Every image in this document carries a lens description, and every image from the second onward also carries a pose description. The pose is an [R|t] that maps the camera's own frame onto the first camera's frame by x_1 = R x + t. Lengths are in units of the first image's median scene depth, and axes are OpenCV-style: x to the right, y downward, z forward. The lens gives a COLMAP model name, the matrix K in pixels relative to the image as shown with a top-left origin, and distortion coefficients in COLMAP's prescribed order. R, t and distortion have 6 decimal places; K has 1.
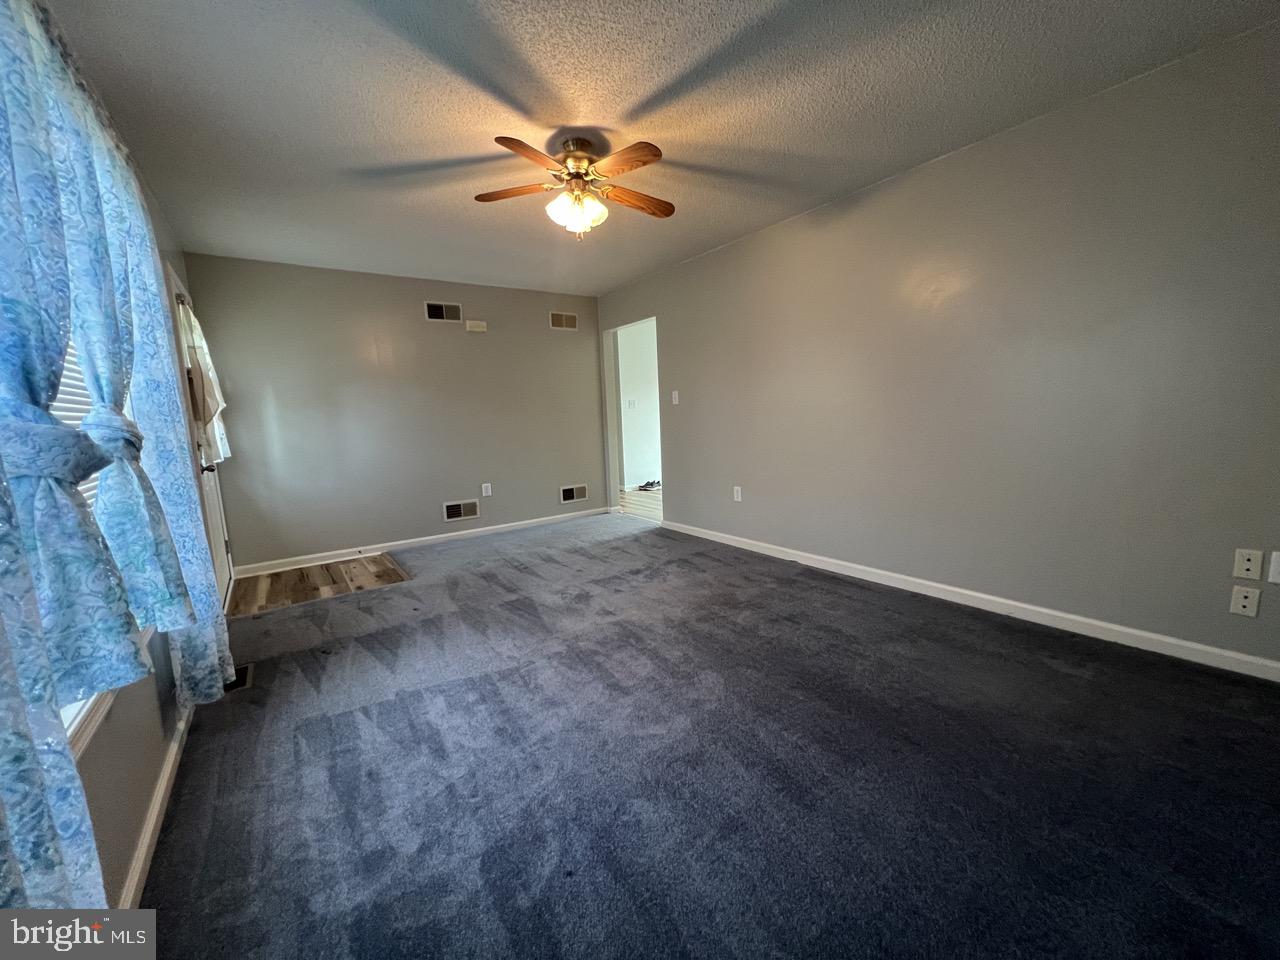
lens RADIAL K [[510.5, 0, 643.7], [0, 510.5, 474.0], [0, 0, 1]] dist [-0.001588, 0.000097]
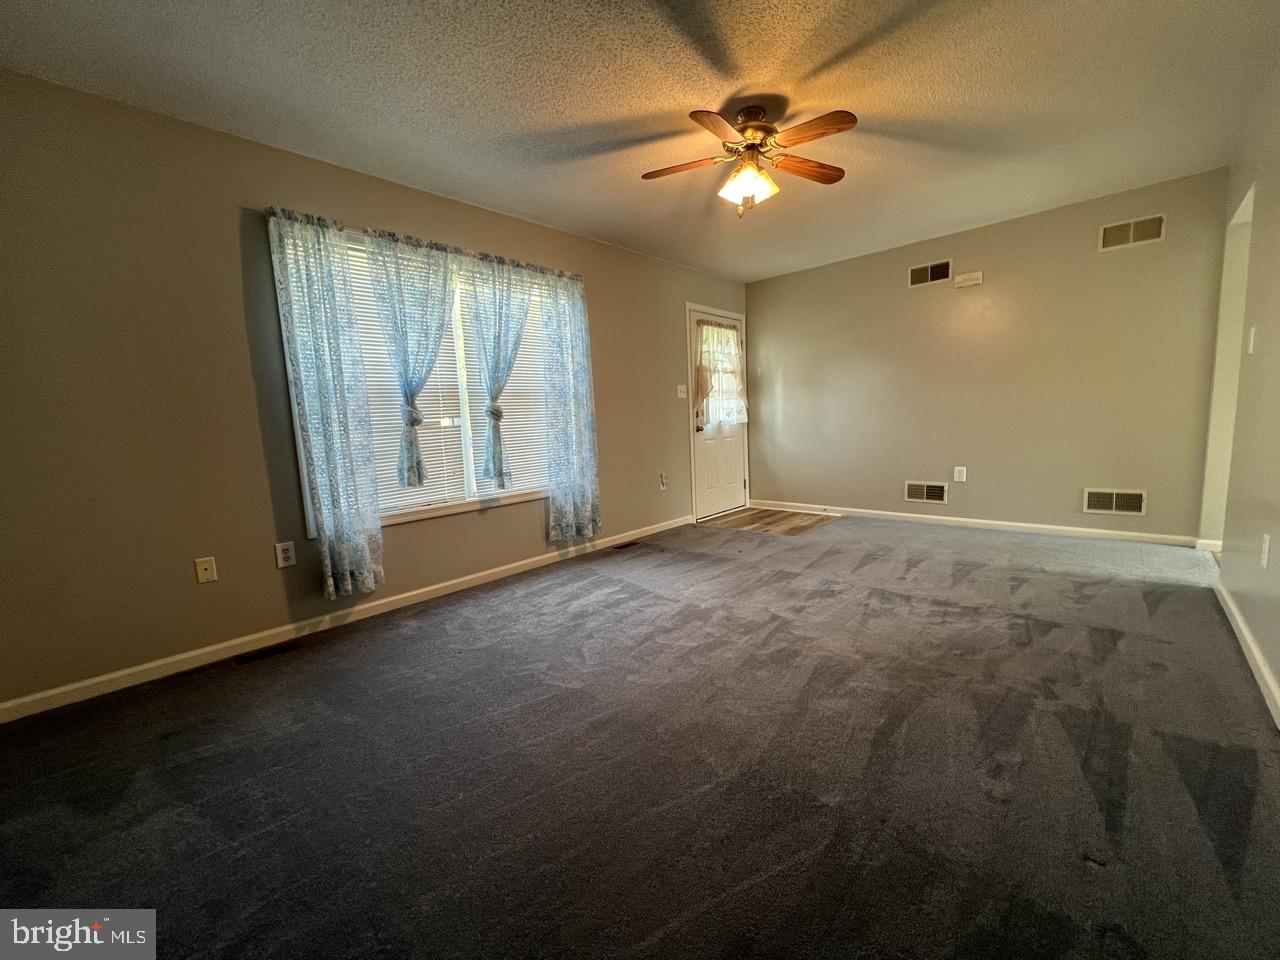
lens RADIAL K [[513.0, 0, 638.0], [0, 513.0, 478.6], [0, 0, 1]] dist [0.000005, 0.000237]
pose [[0.200412, 0.147521, -0.968541, 0.612790], [-0.077708, 0.987877, 0.134387, -0.052158], [0.976625, 0.048331, 0.209447, 0.434463]]
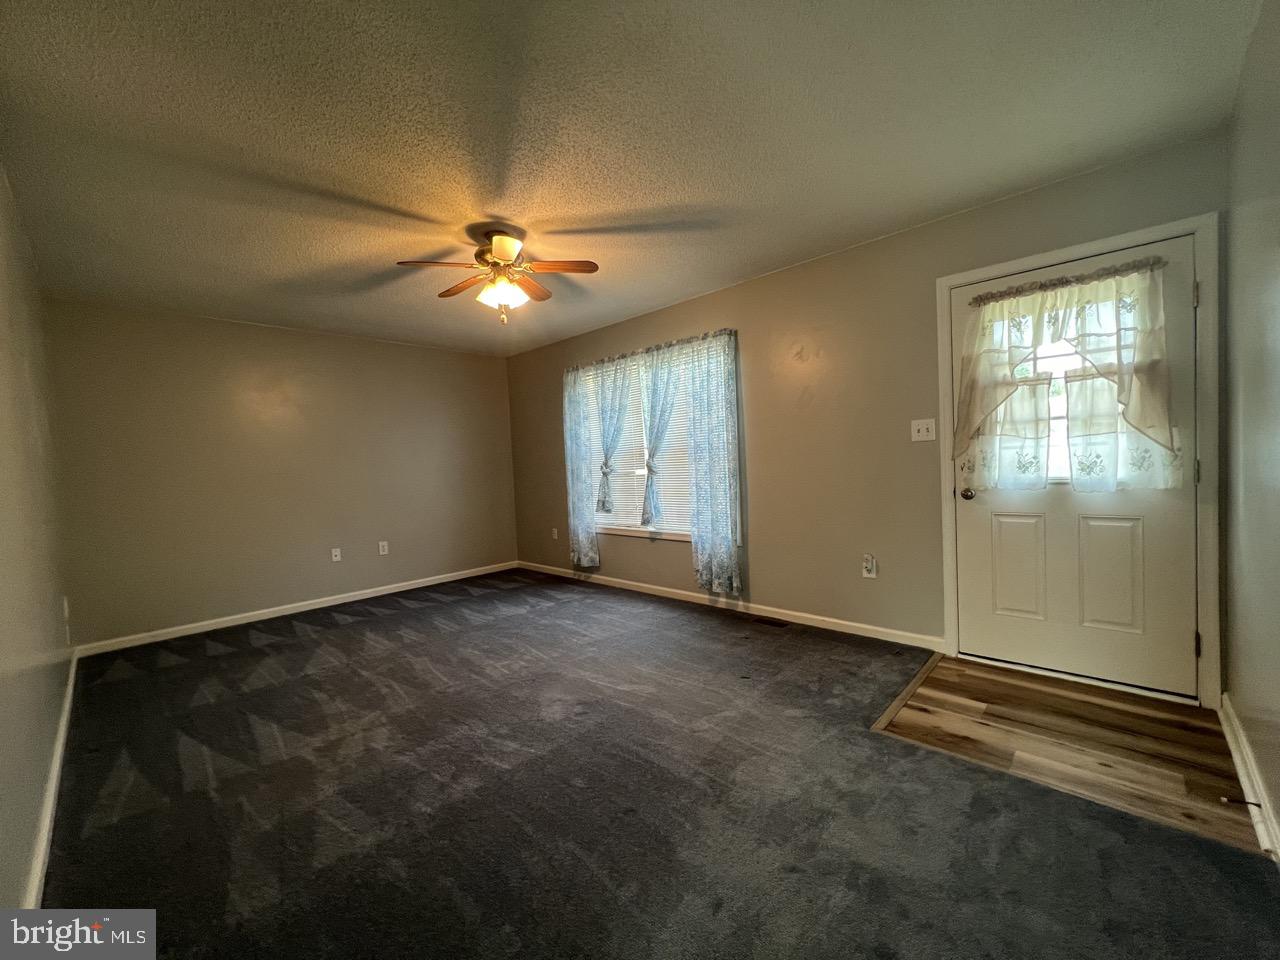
lens RADIAL K [[513.0, 0, 633.2], [0, 513.0, 486.8], [0, 0, 1]] dist [0.000005, 0.000237]
pose [[-0.980051, 0.086999, -0.178693, -0.107181], [0.057634, 0.984874, 0.163405, -0.179692], [0.190206, 0.149847, -0.970241, 1.558329]]
